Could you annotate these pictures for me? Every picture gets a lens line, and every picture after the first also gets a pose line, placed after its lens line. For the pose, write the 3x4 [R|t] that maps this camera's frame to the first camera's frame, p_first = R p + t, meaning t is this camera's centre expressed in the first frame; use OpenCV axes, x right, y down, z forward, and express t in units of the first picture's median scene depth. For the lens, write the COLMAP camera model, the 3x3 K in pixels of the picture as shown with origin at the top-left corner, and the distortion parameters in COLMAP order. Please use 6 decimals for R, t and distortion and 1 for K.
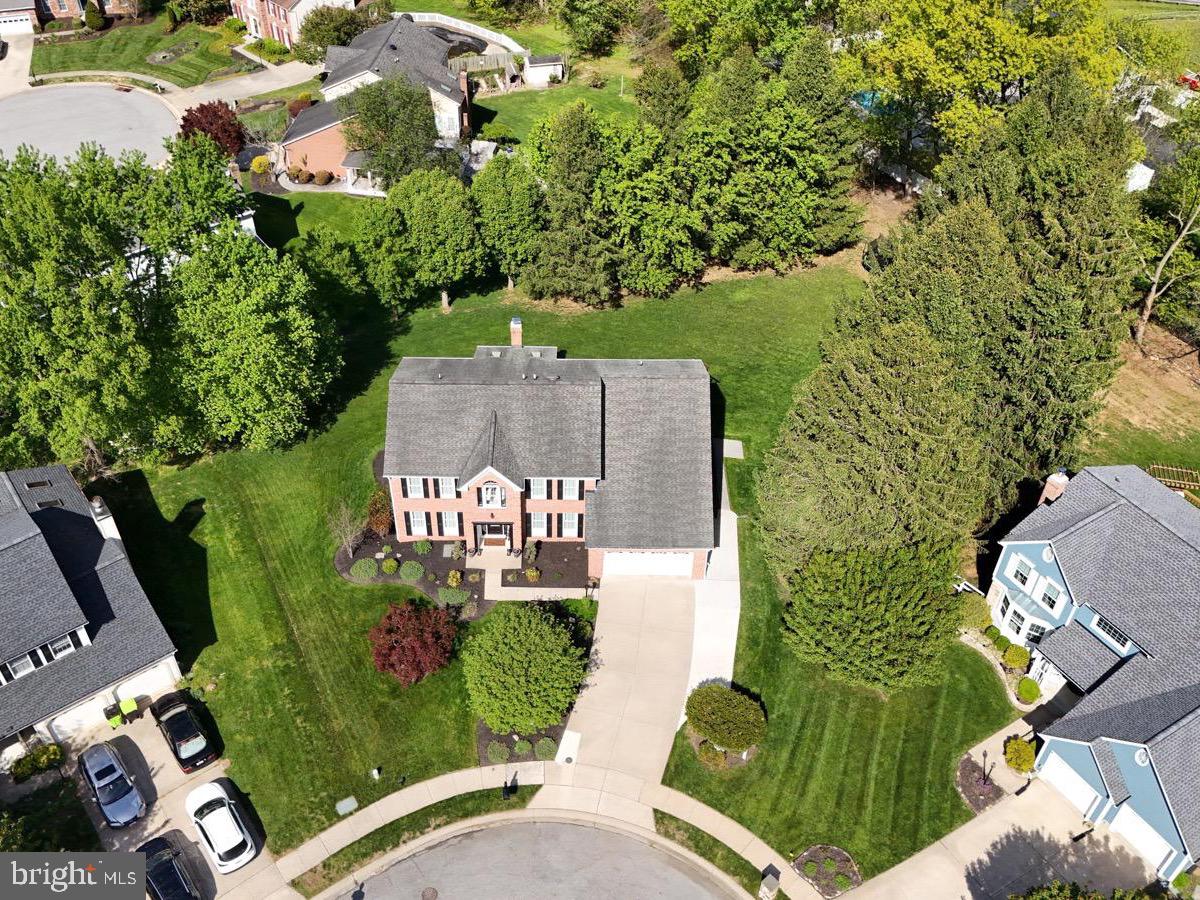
lens RADIAL K [[1175.2, 0, 542.4], [0, 1175.2, 432.9], [0, 0, 1]] dist [0.066910, -0.087503]
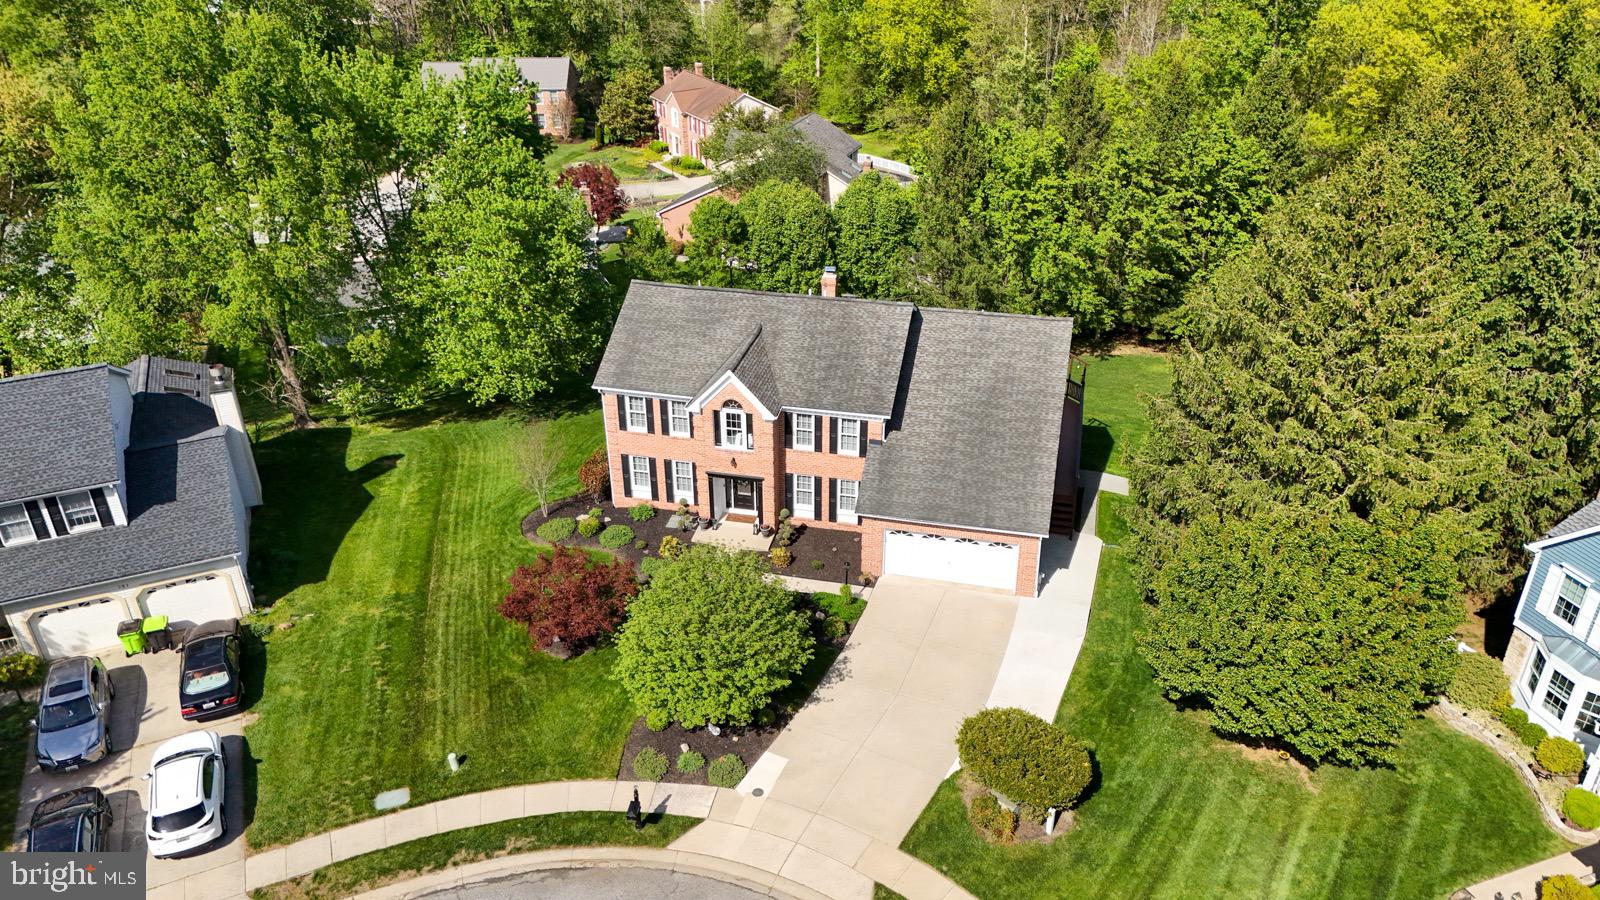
lens RADIAL K [[1171.1, 0, 807.0], [0, 1171.1, 444.6], [0, 0, 1]] dist [0.055333, -0.043290]
pose [[0.978987, 0.100414, -0.177484, 0.127931], [-0.141258, 0.961651, -0.235102, 0.227111], [0.147070, 0.255233, 0.955629, 0.350805]]
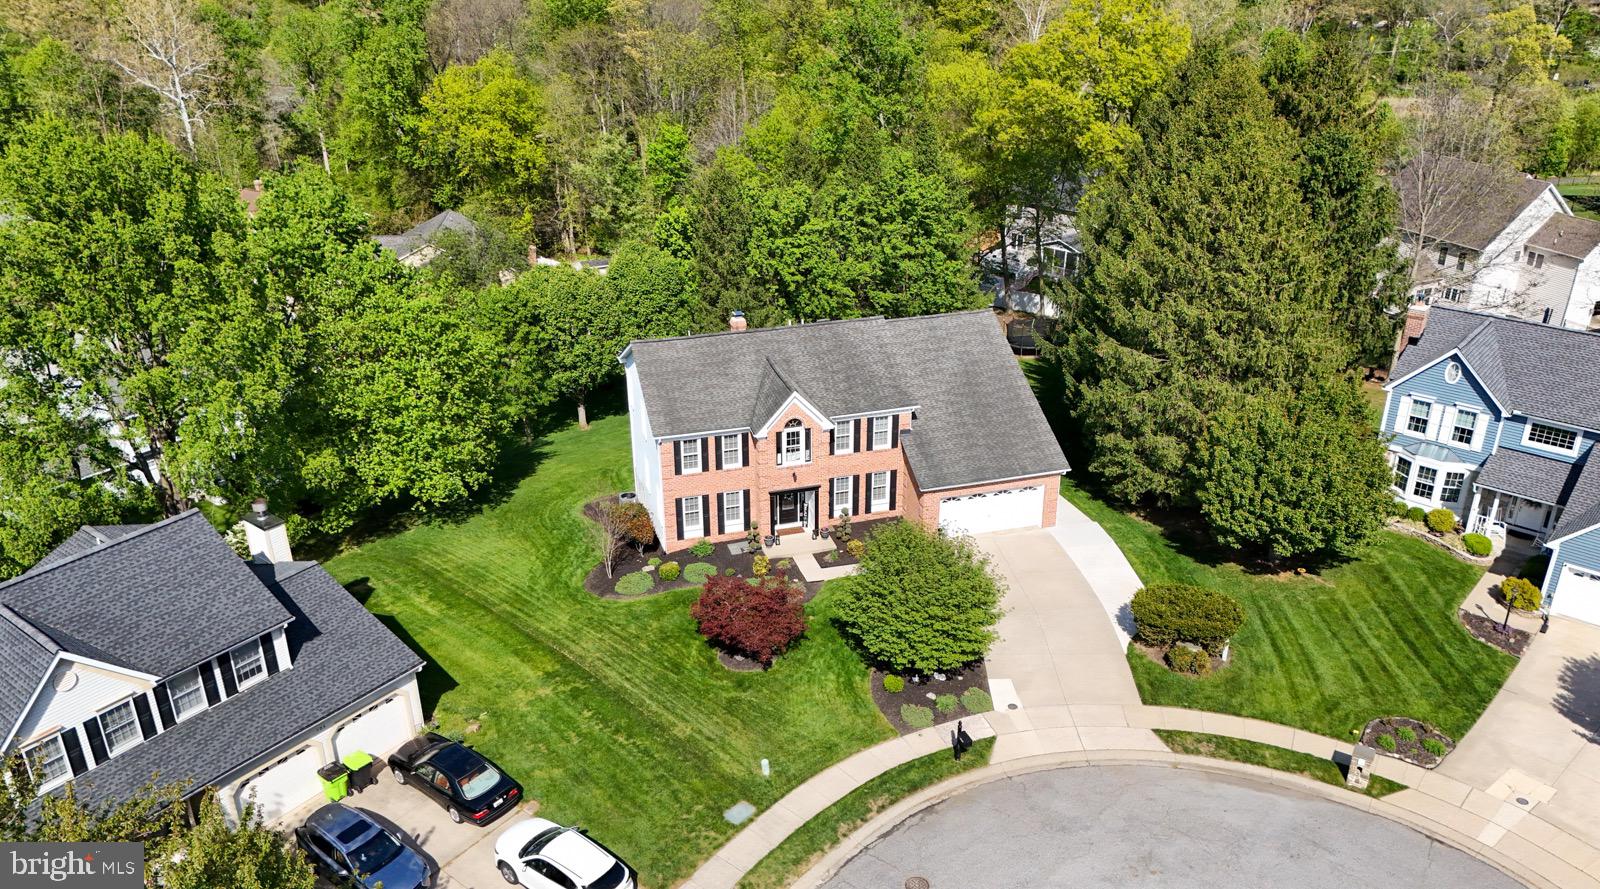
lens RADIAL K [[1194.8, 0, 780.5], [0, 1194.8, 448.3], [0, 0, 1]] dist [0.042546, -0.006034]
pose [[0.957749, -0.123978, 0.259511, -0.264279], [0.201820, 0.932567, -0.299312, 0.298828], [-0.204903, 0.339040, 0.918186, 0.282422]]
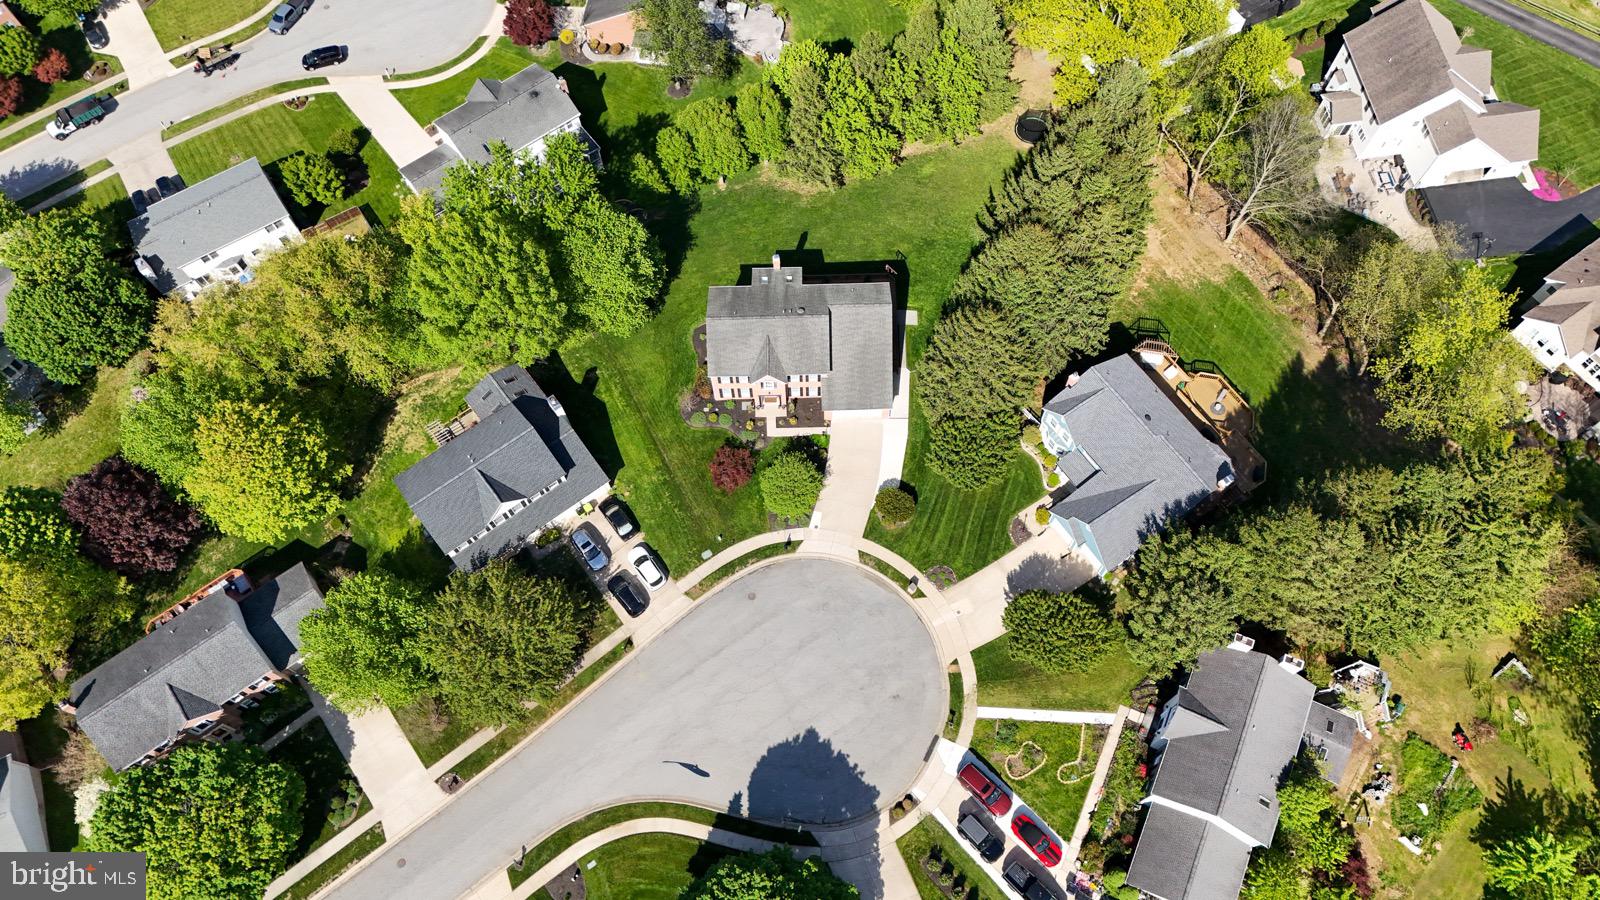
lens RADIAL K [[1171.1, 0, 807.0], [0, 1171.1, 444.6], [0, 0, 1]] dist [0.055333, -0.043290]
pose [[0.999228, -0.038803, 0.006111, 0.000590], [0.033406, 0.921267, 0.387494, -0.566801], [-0.020665, -0.386990, 0.921852, -0.699335]]
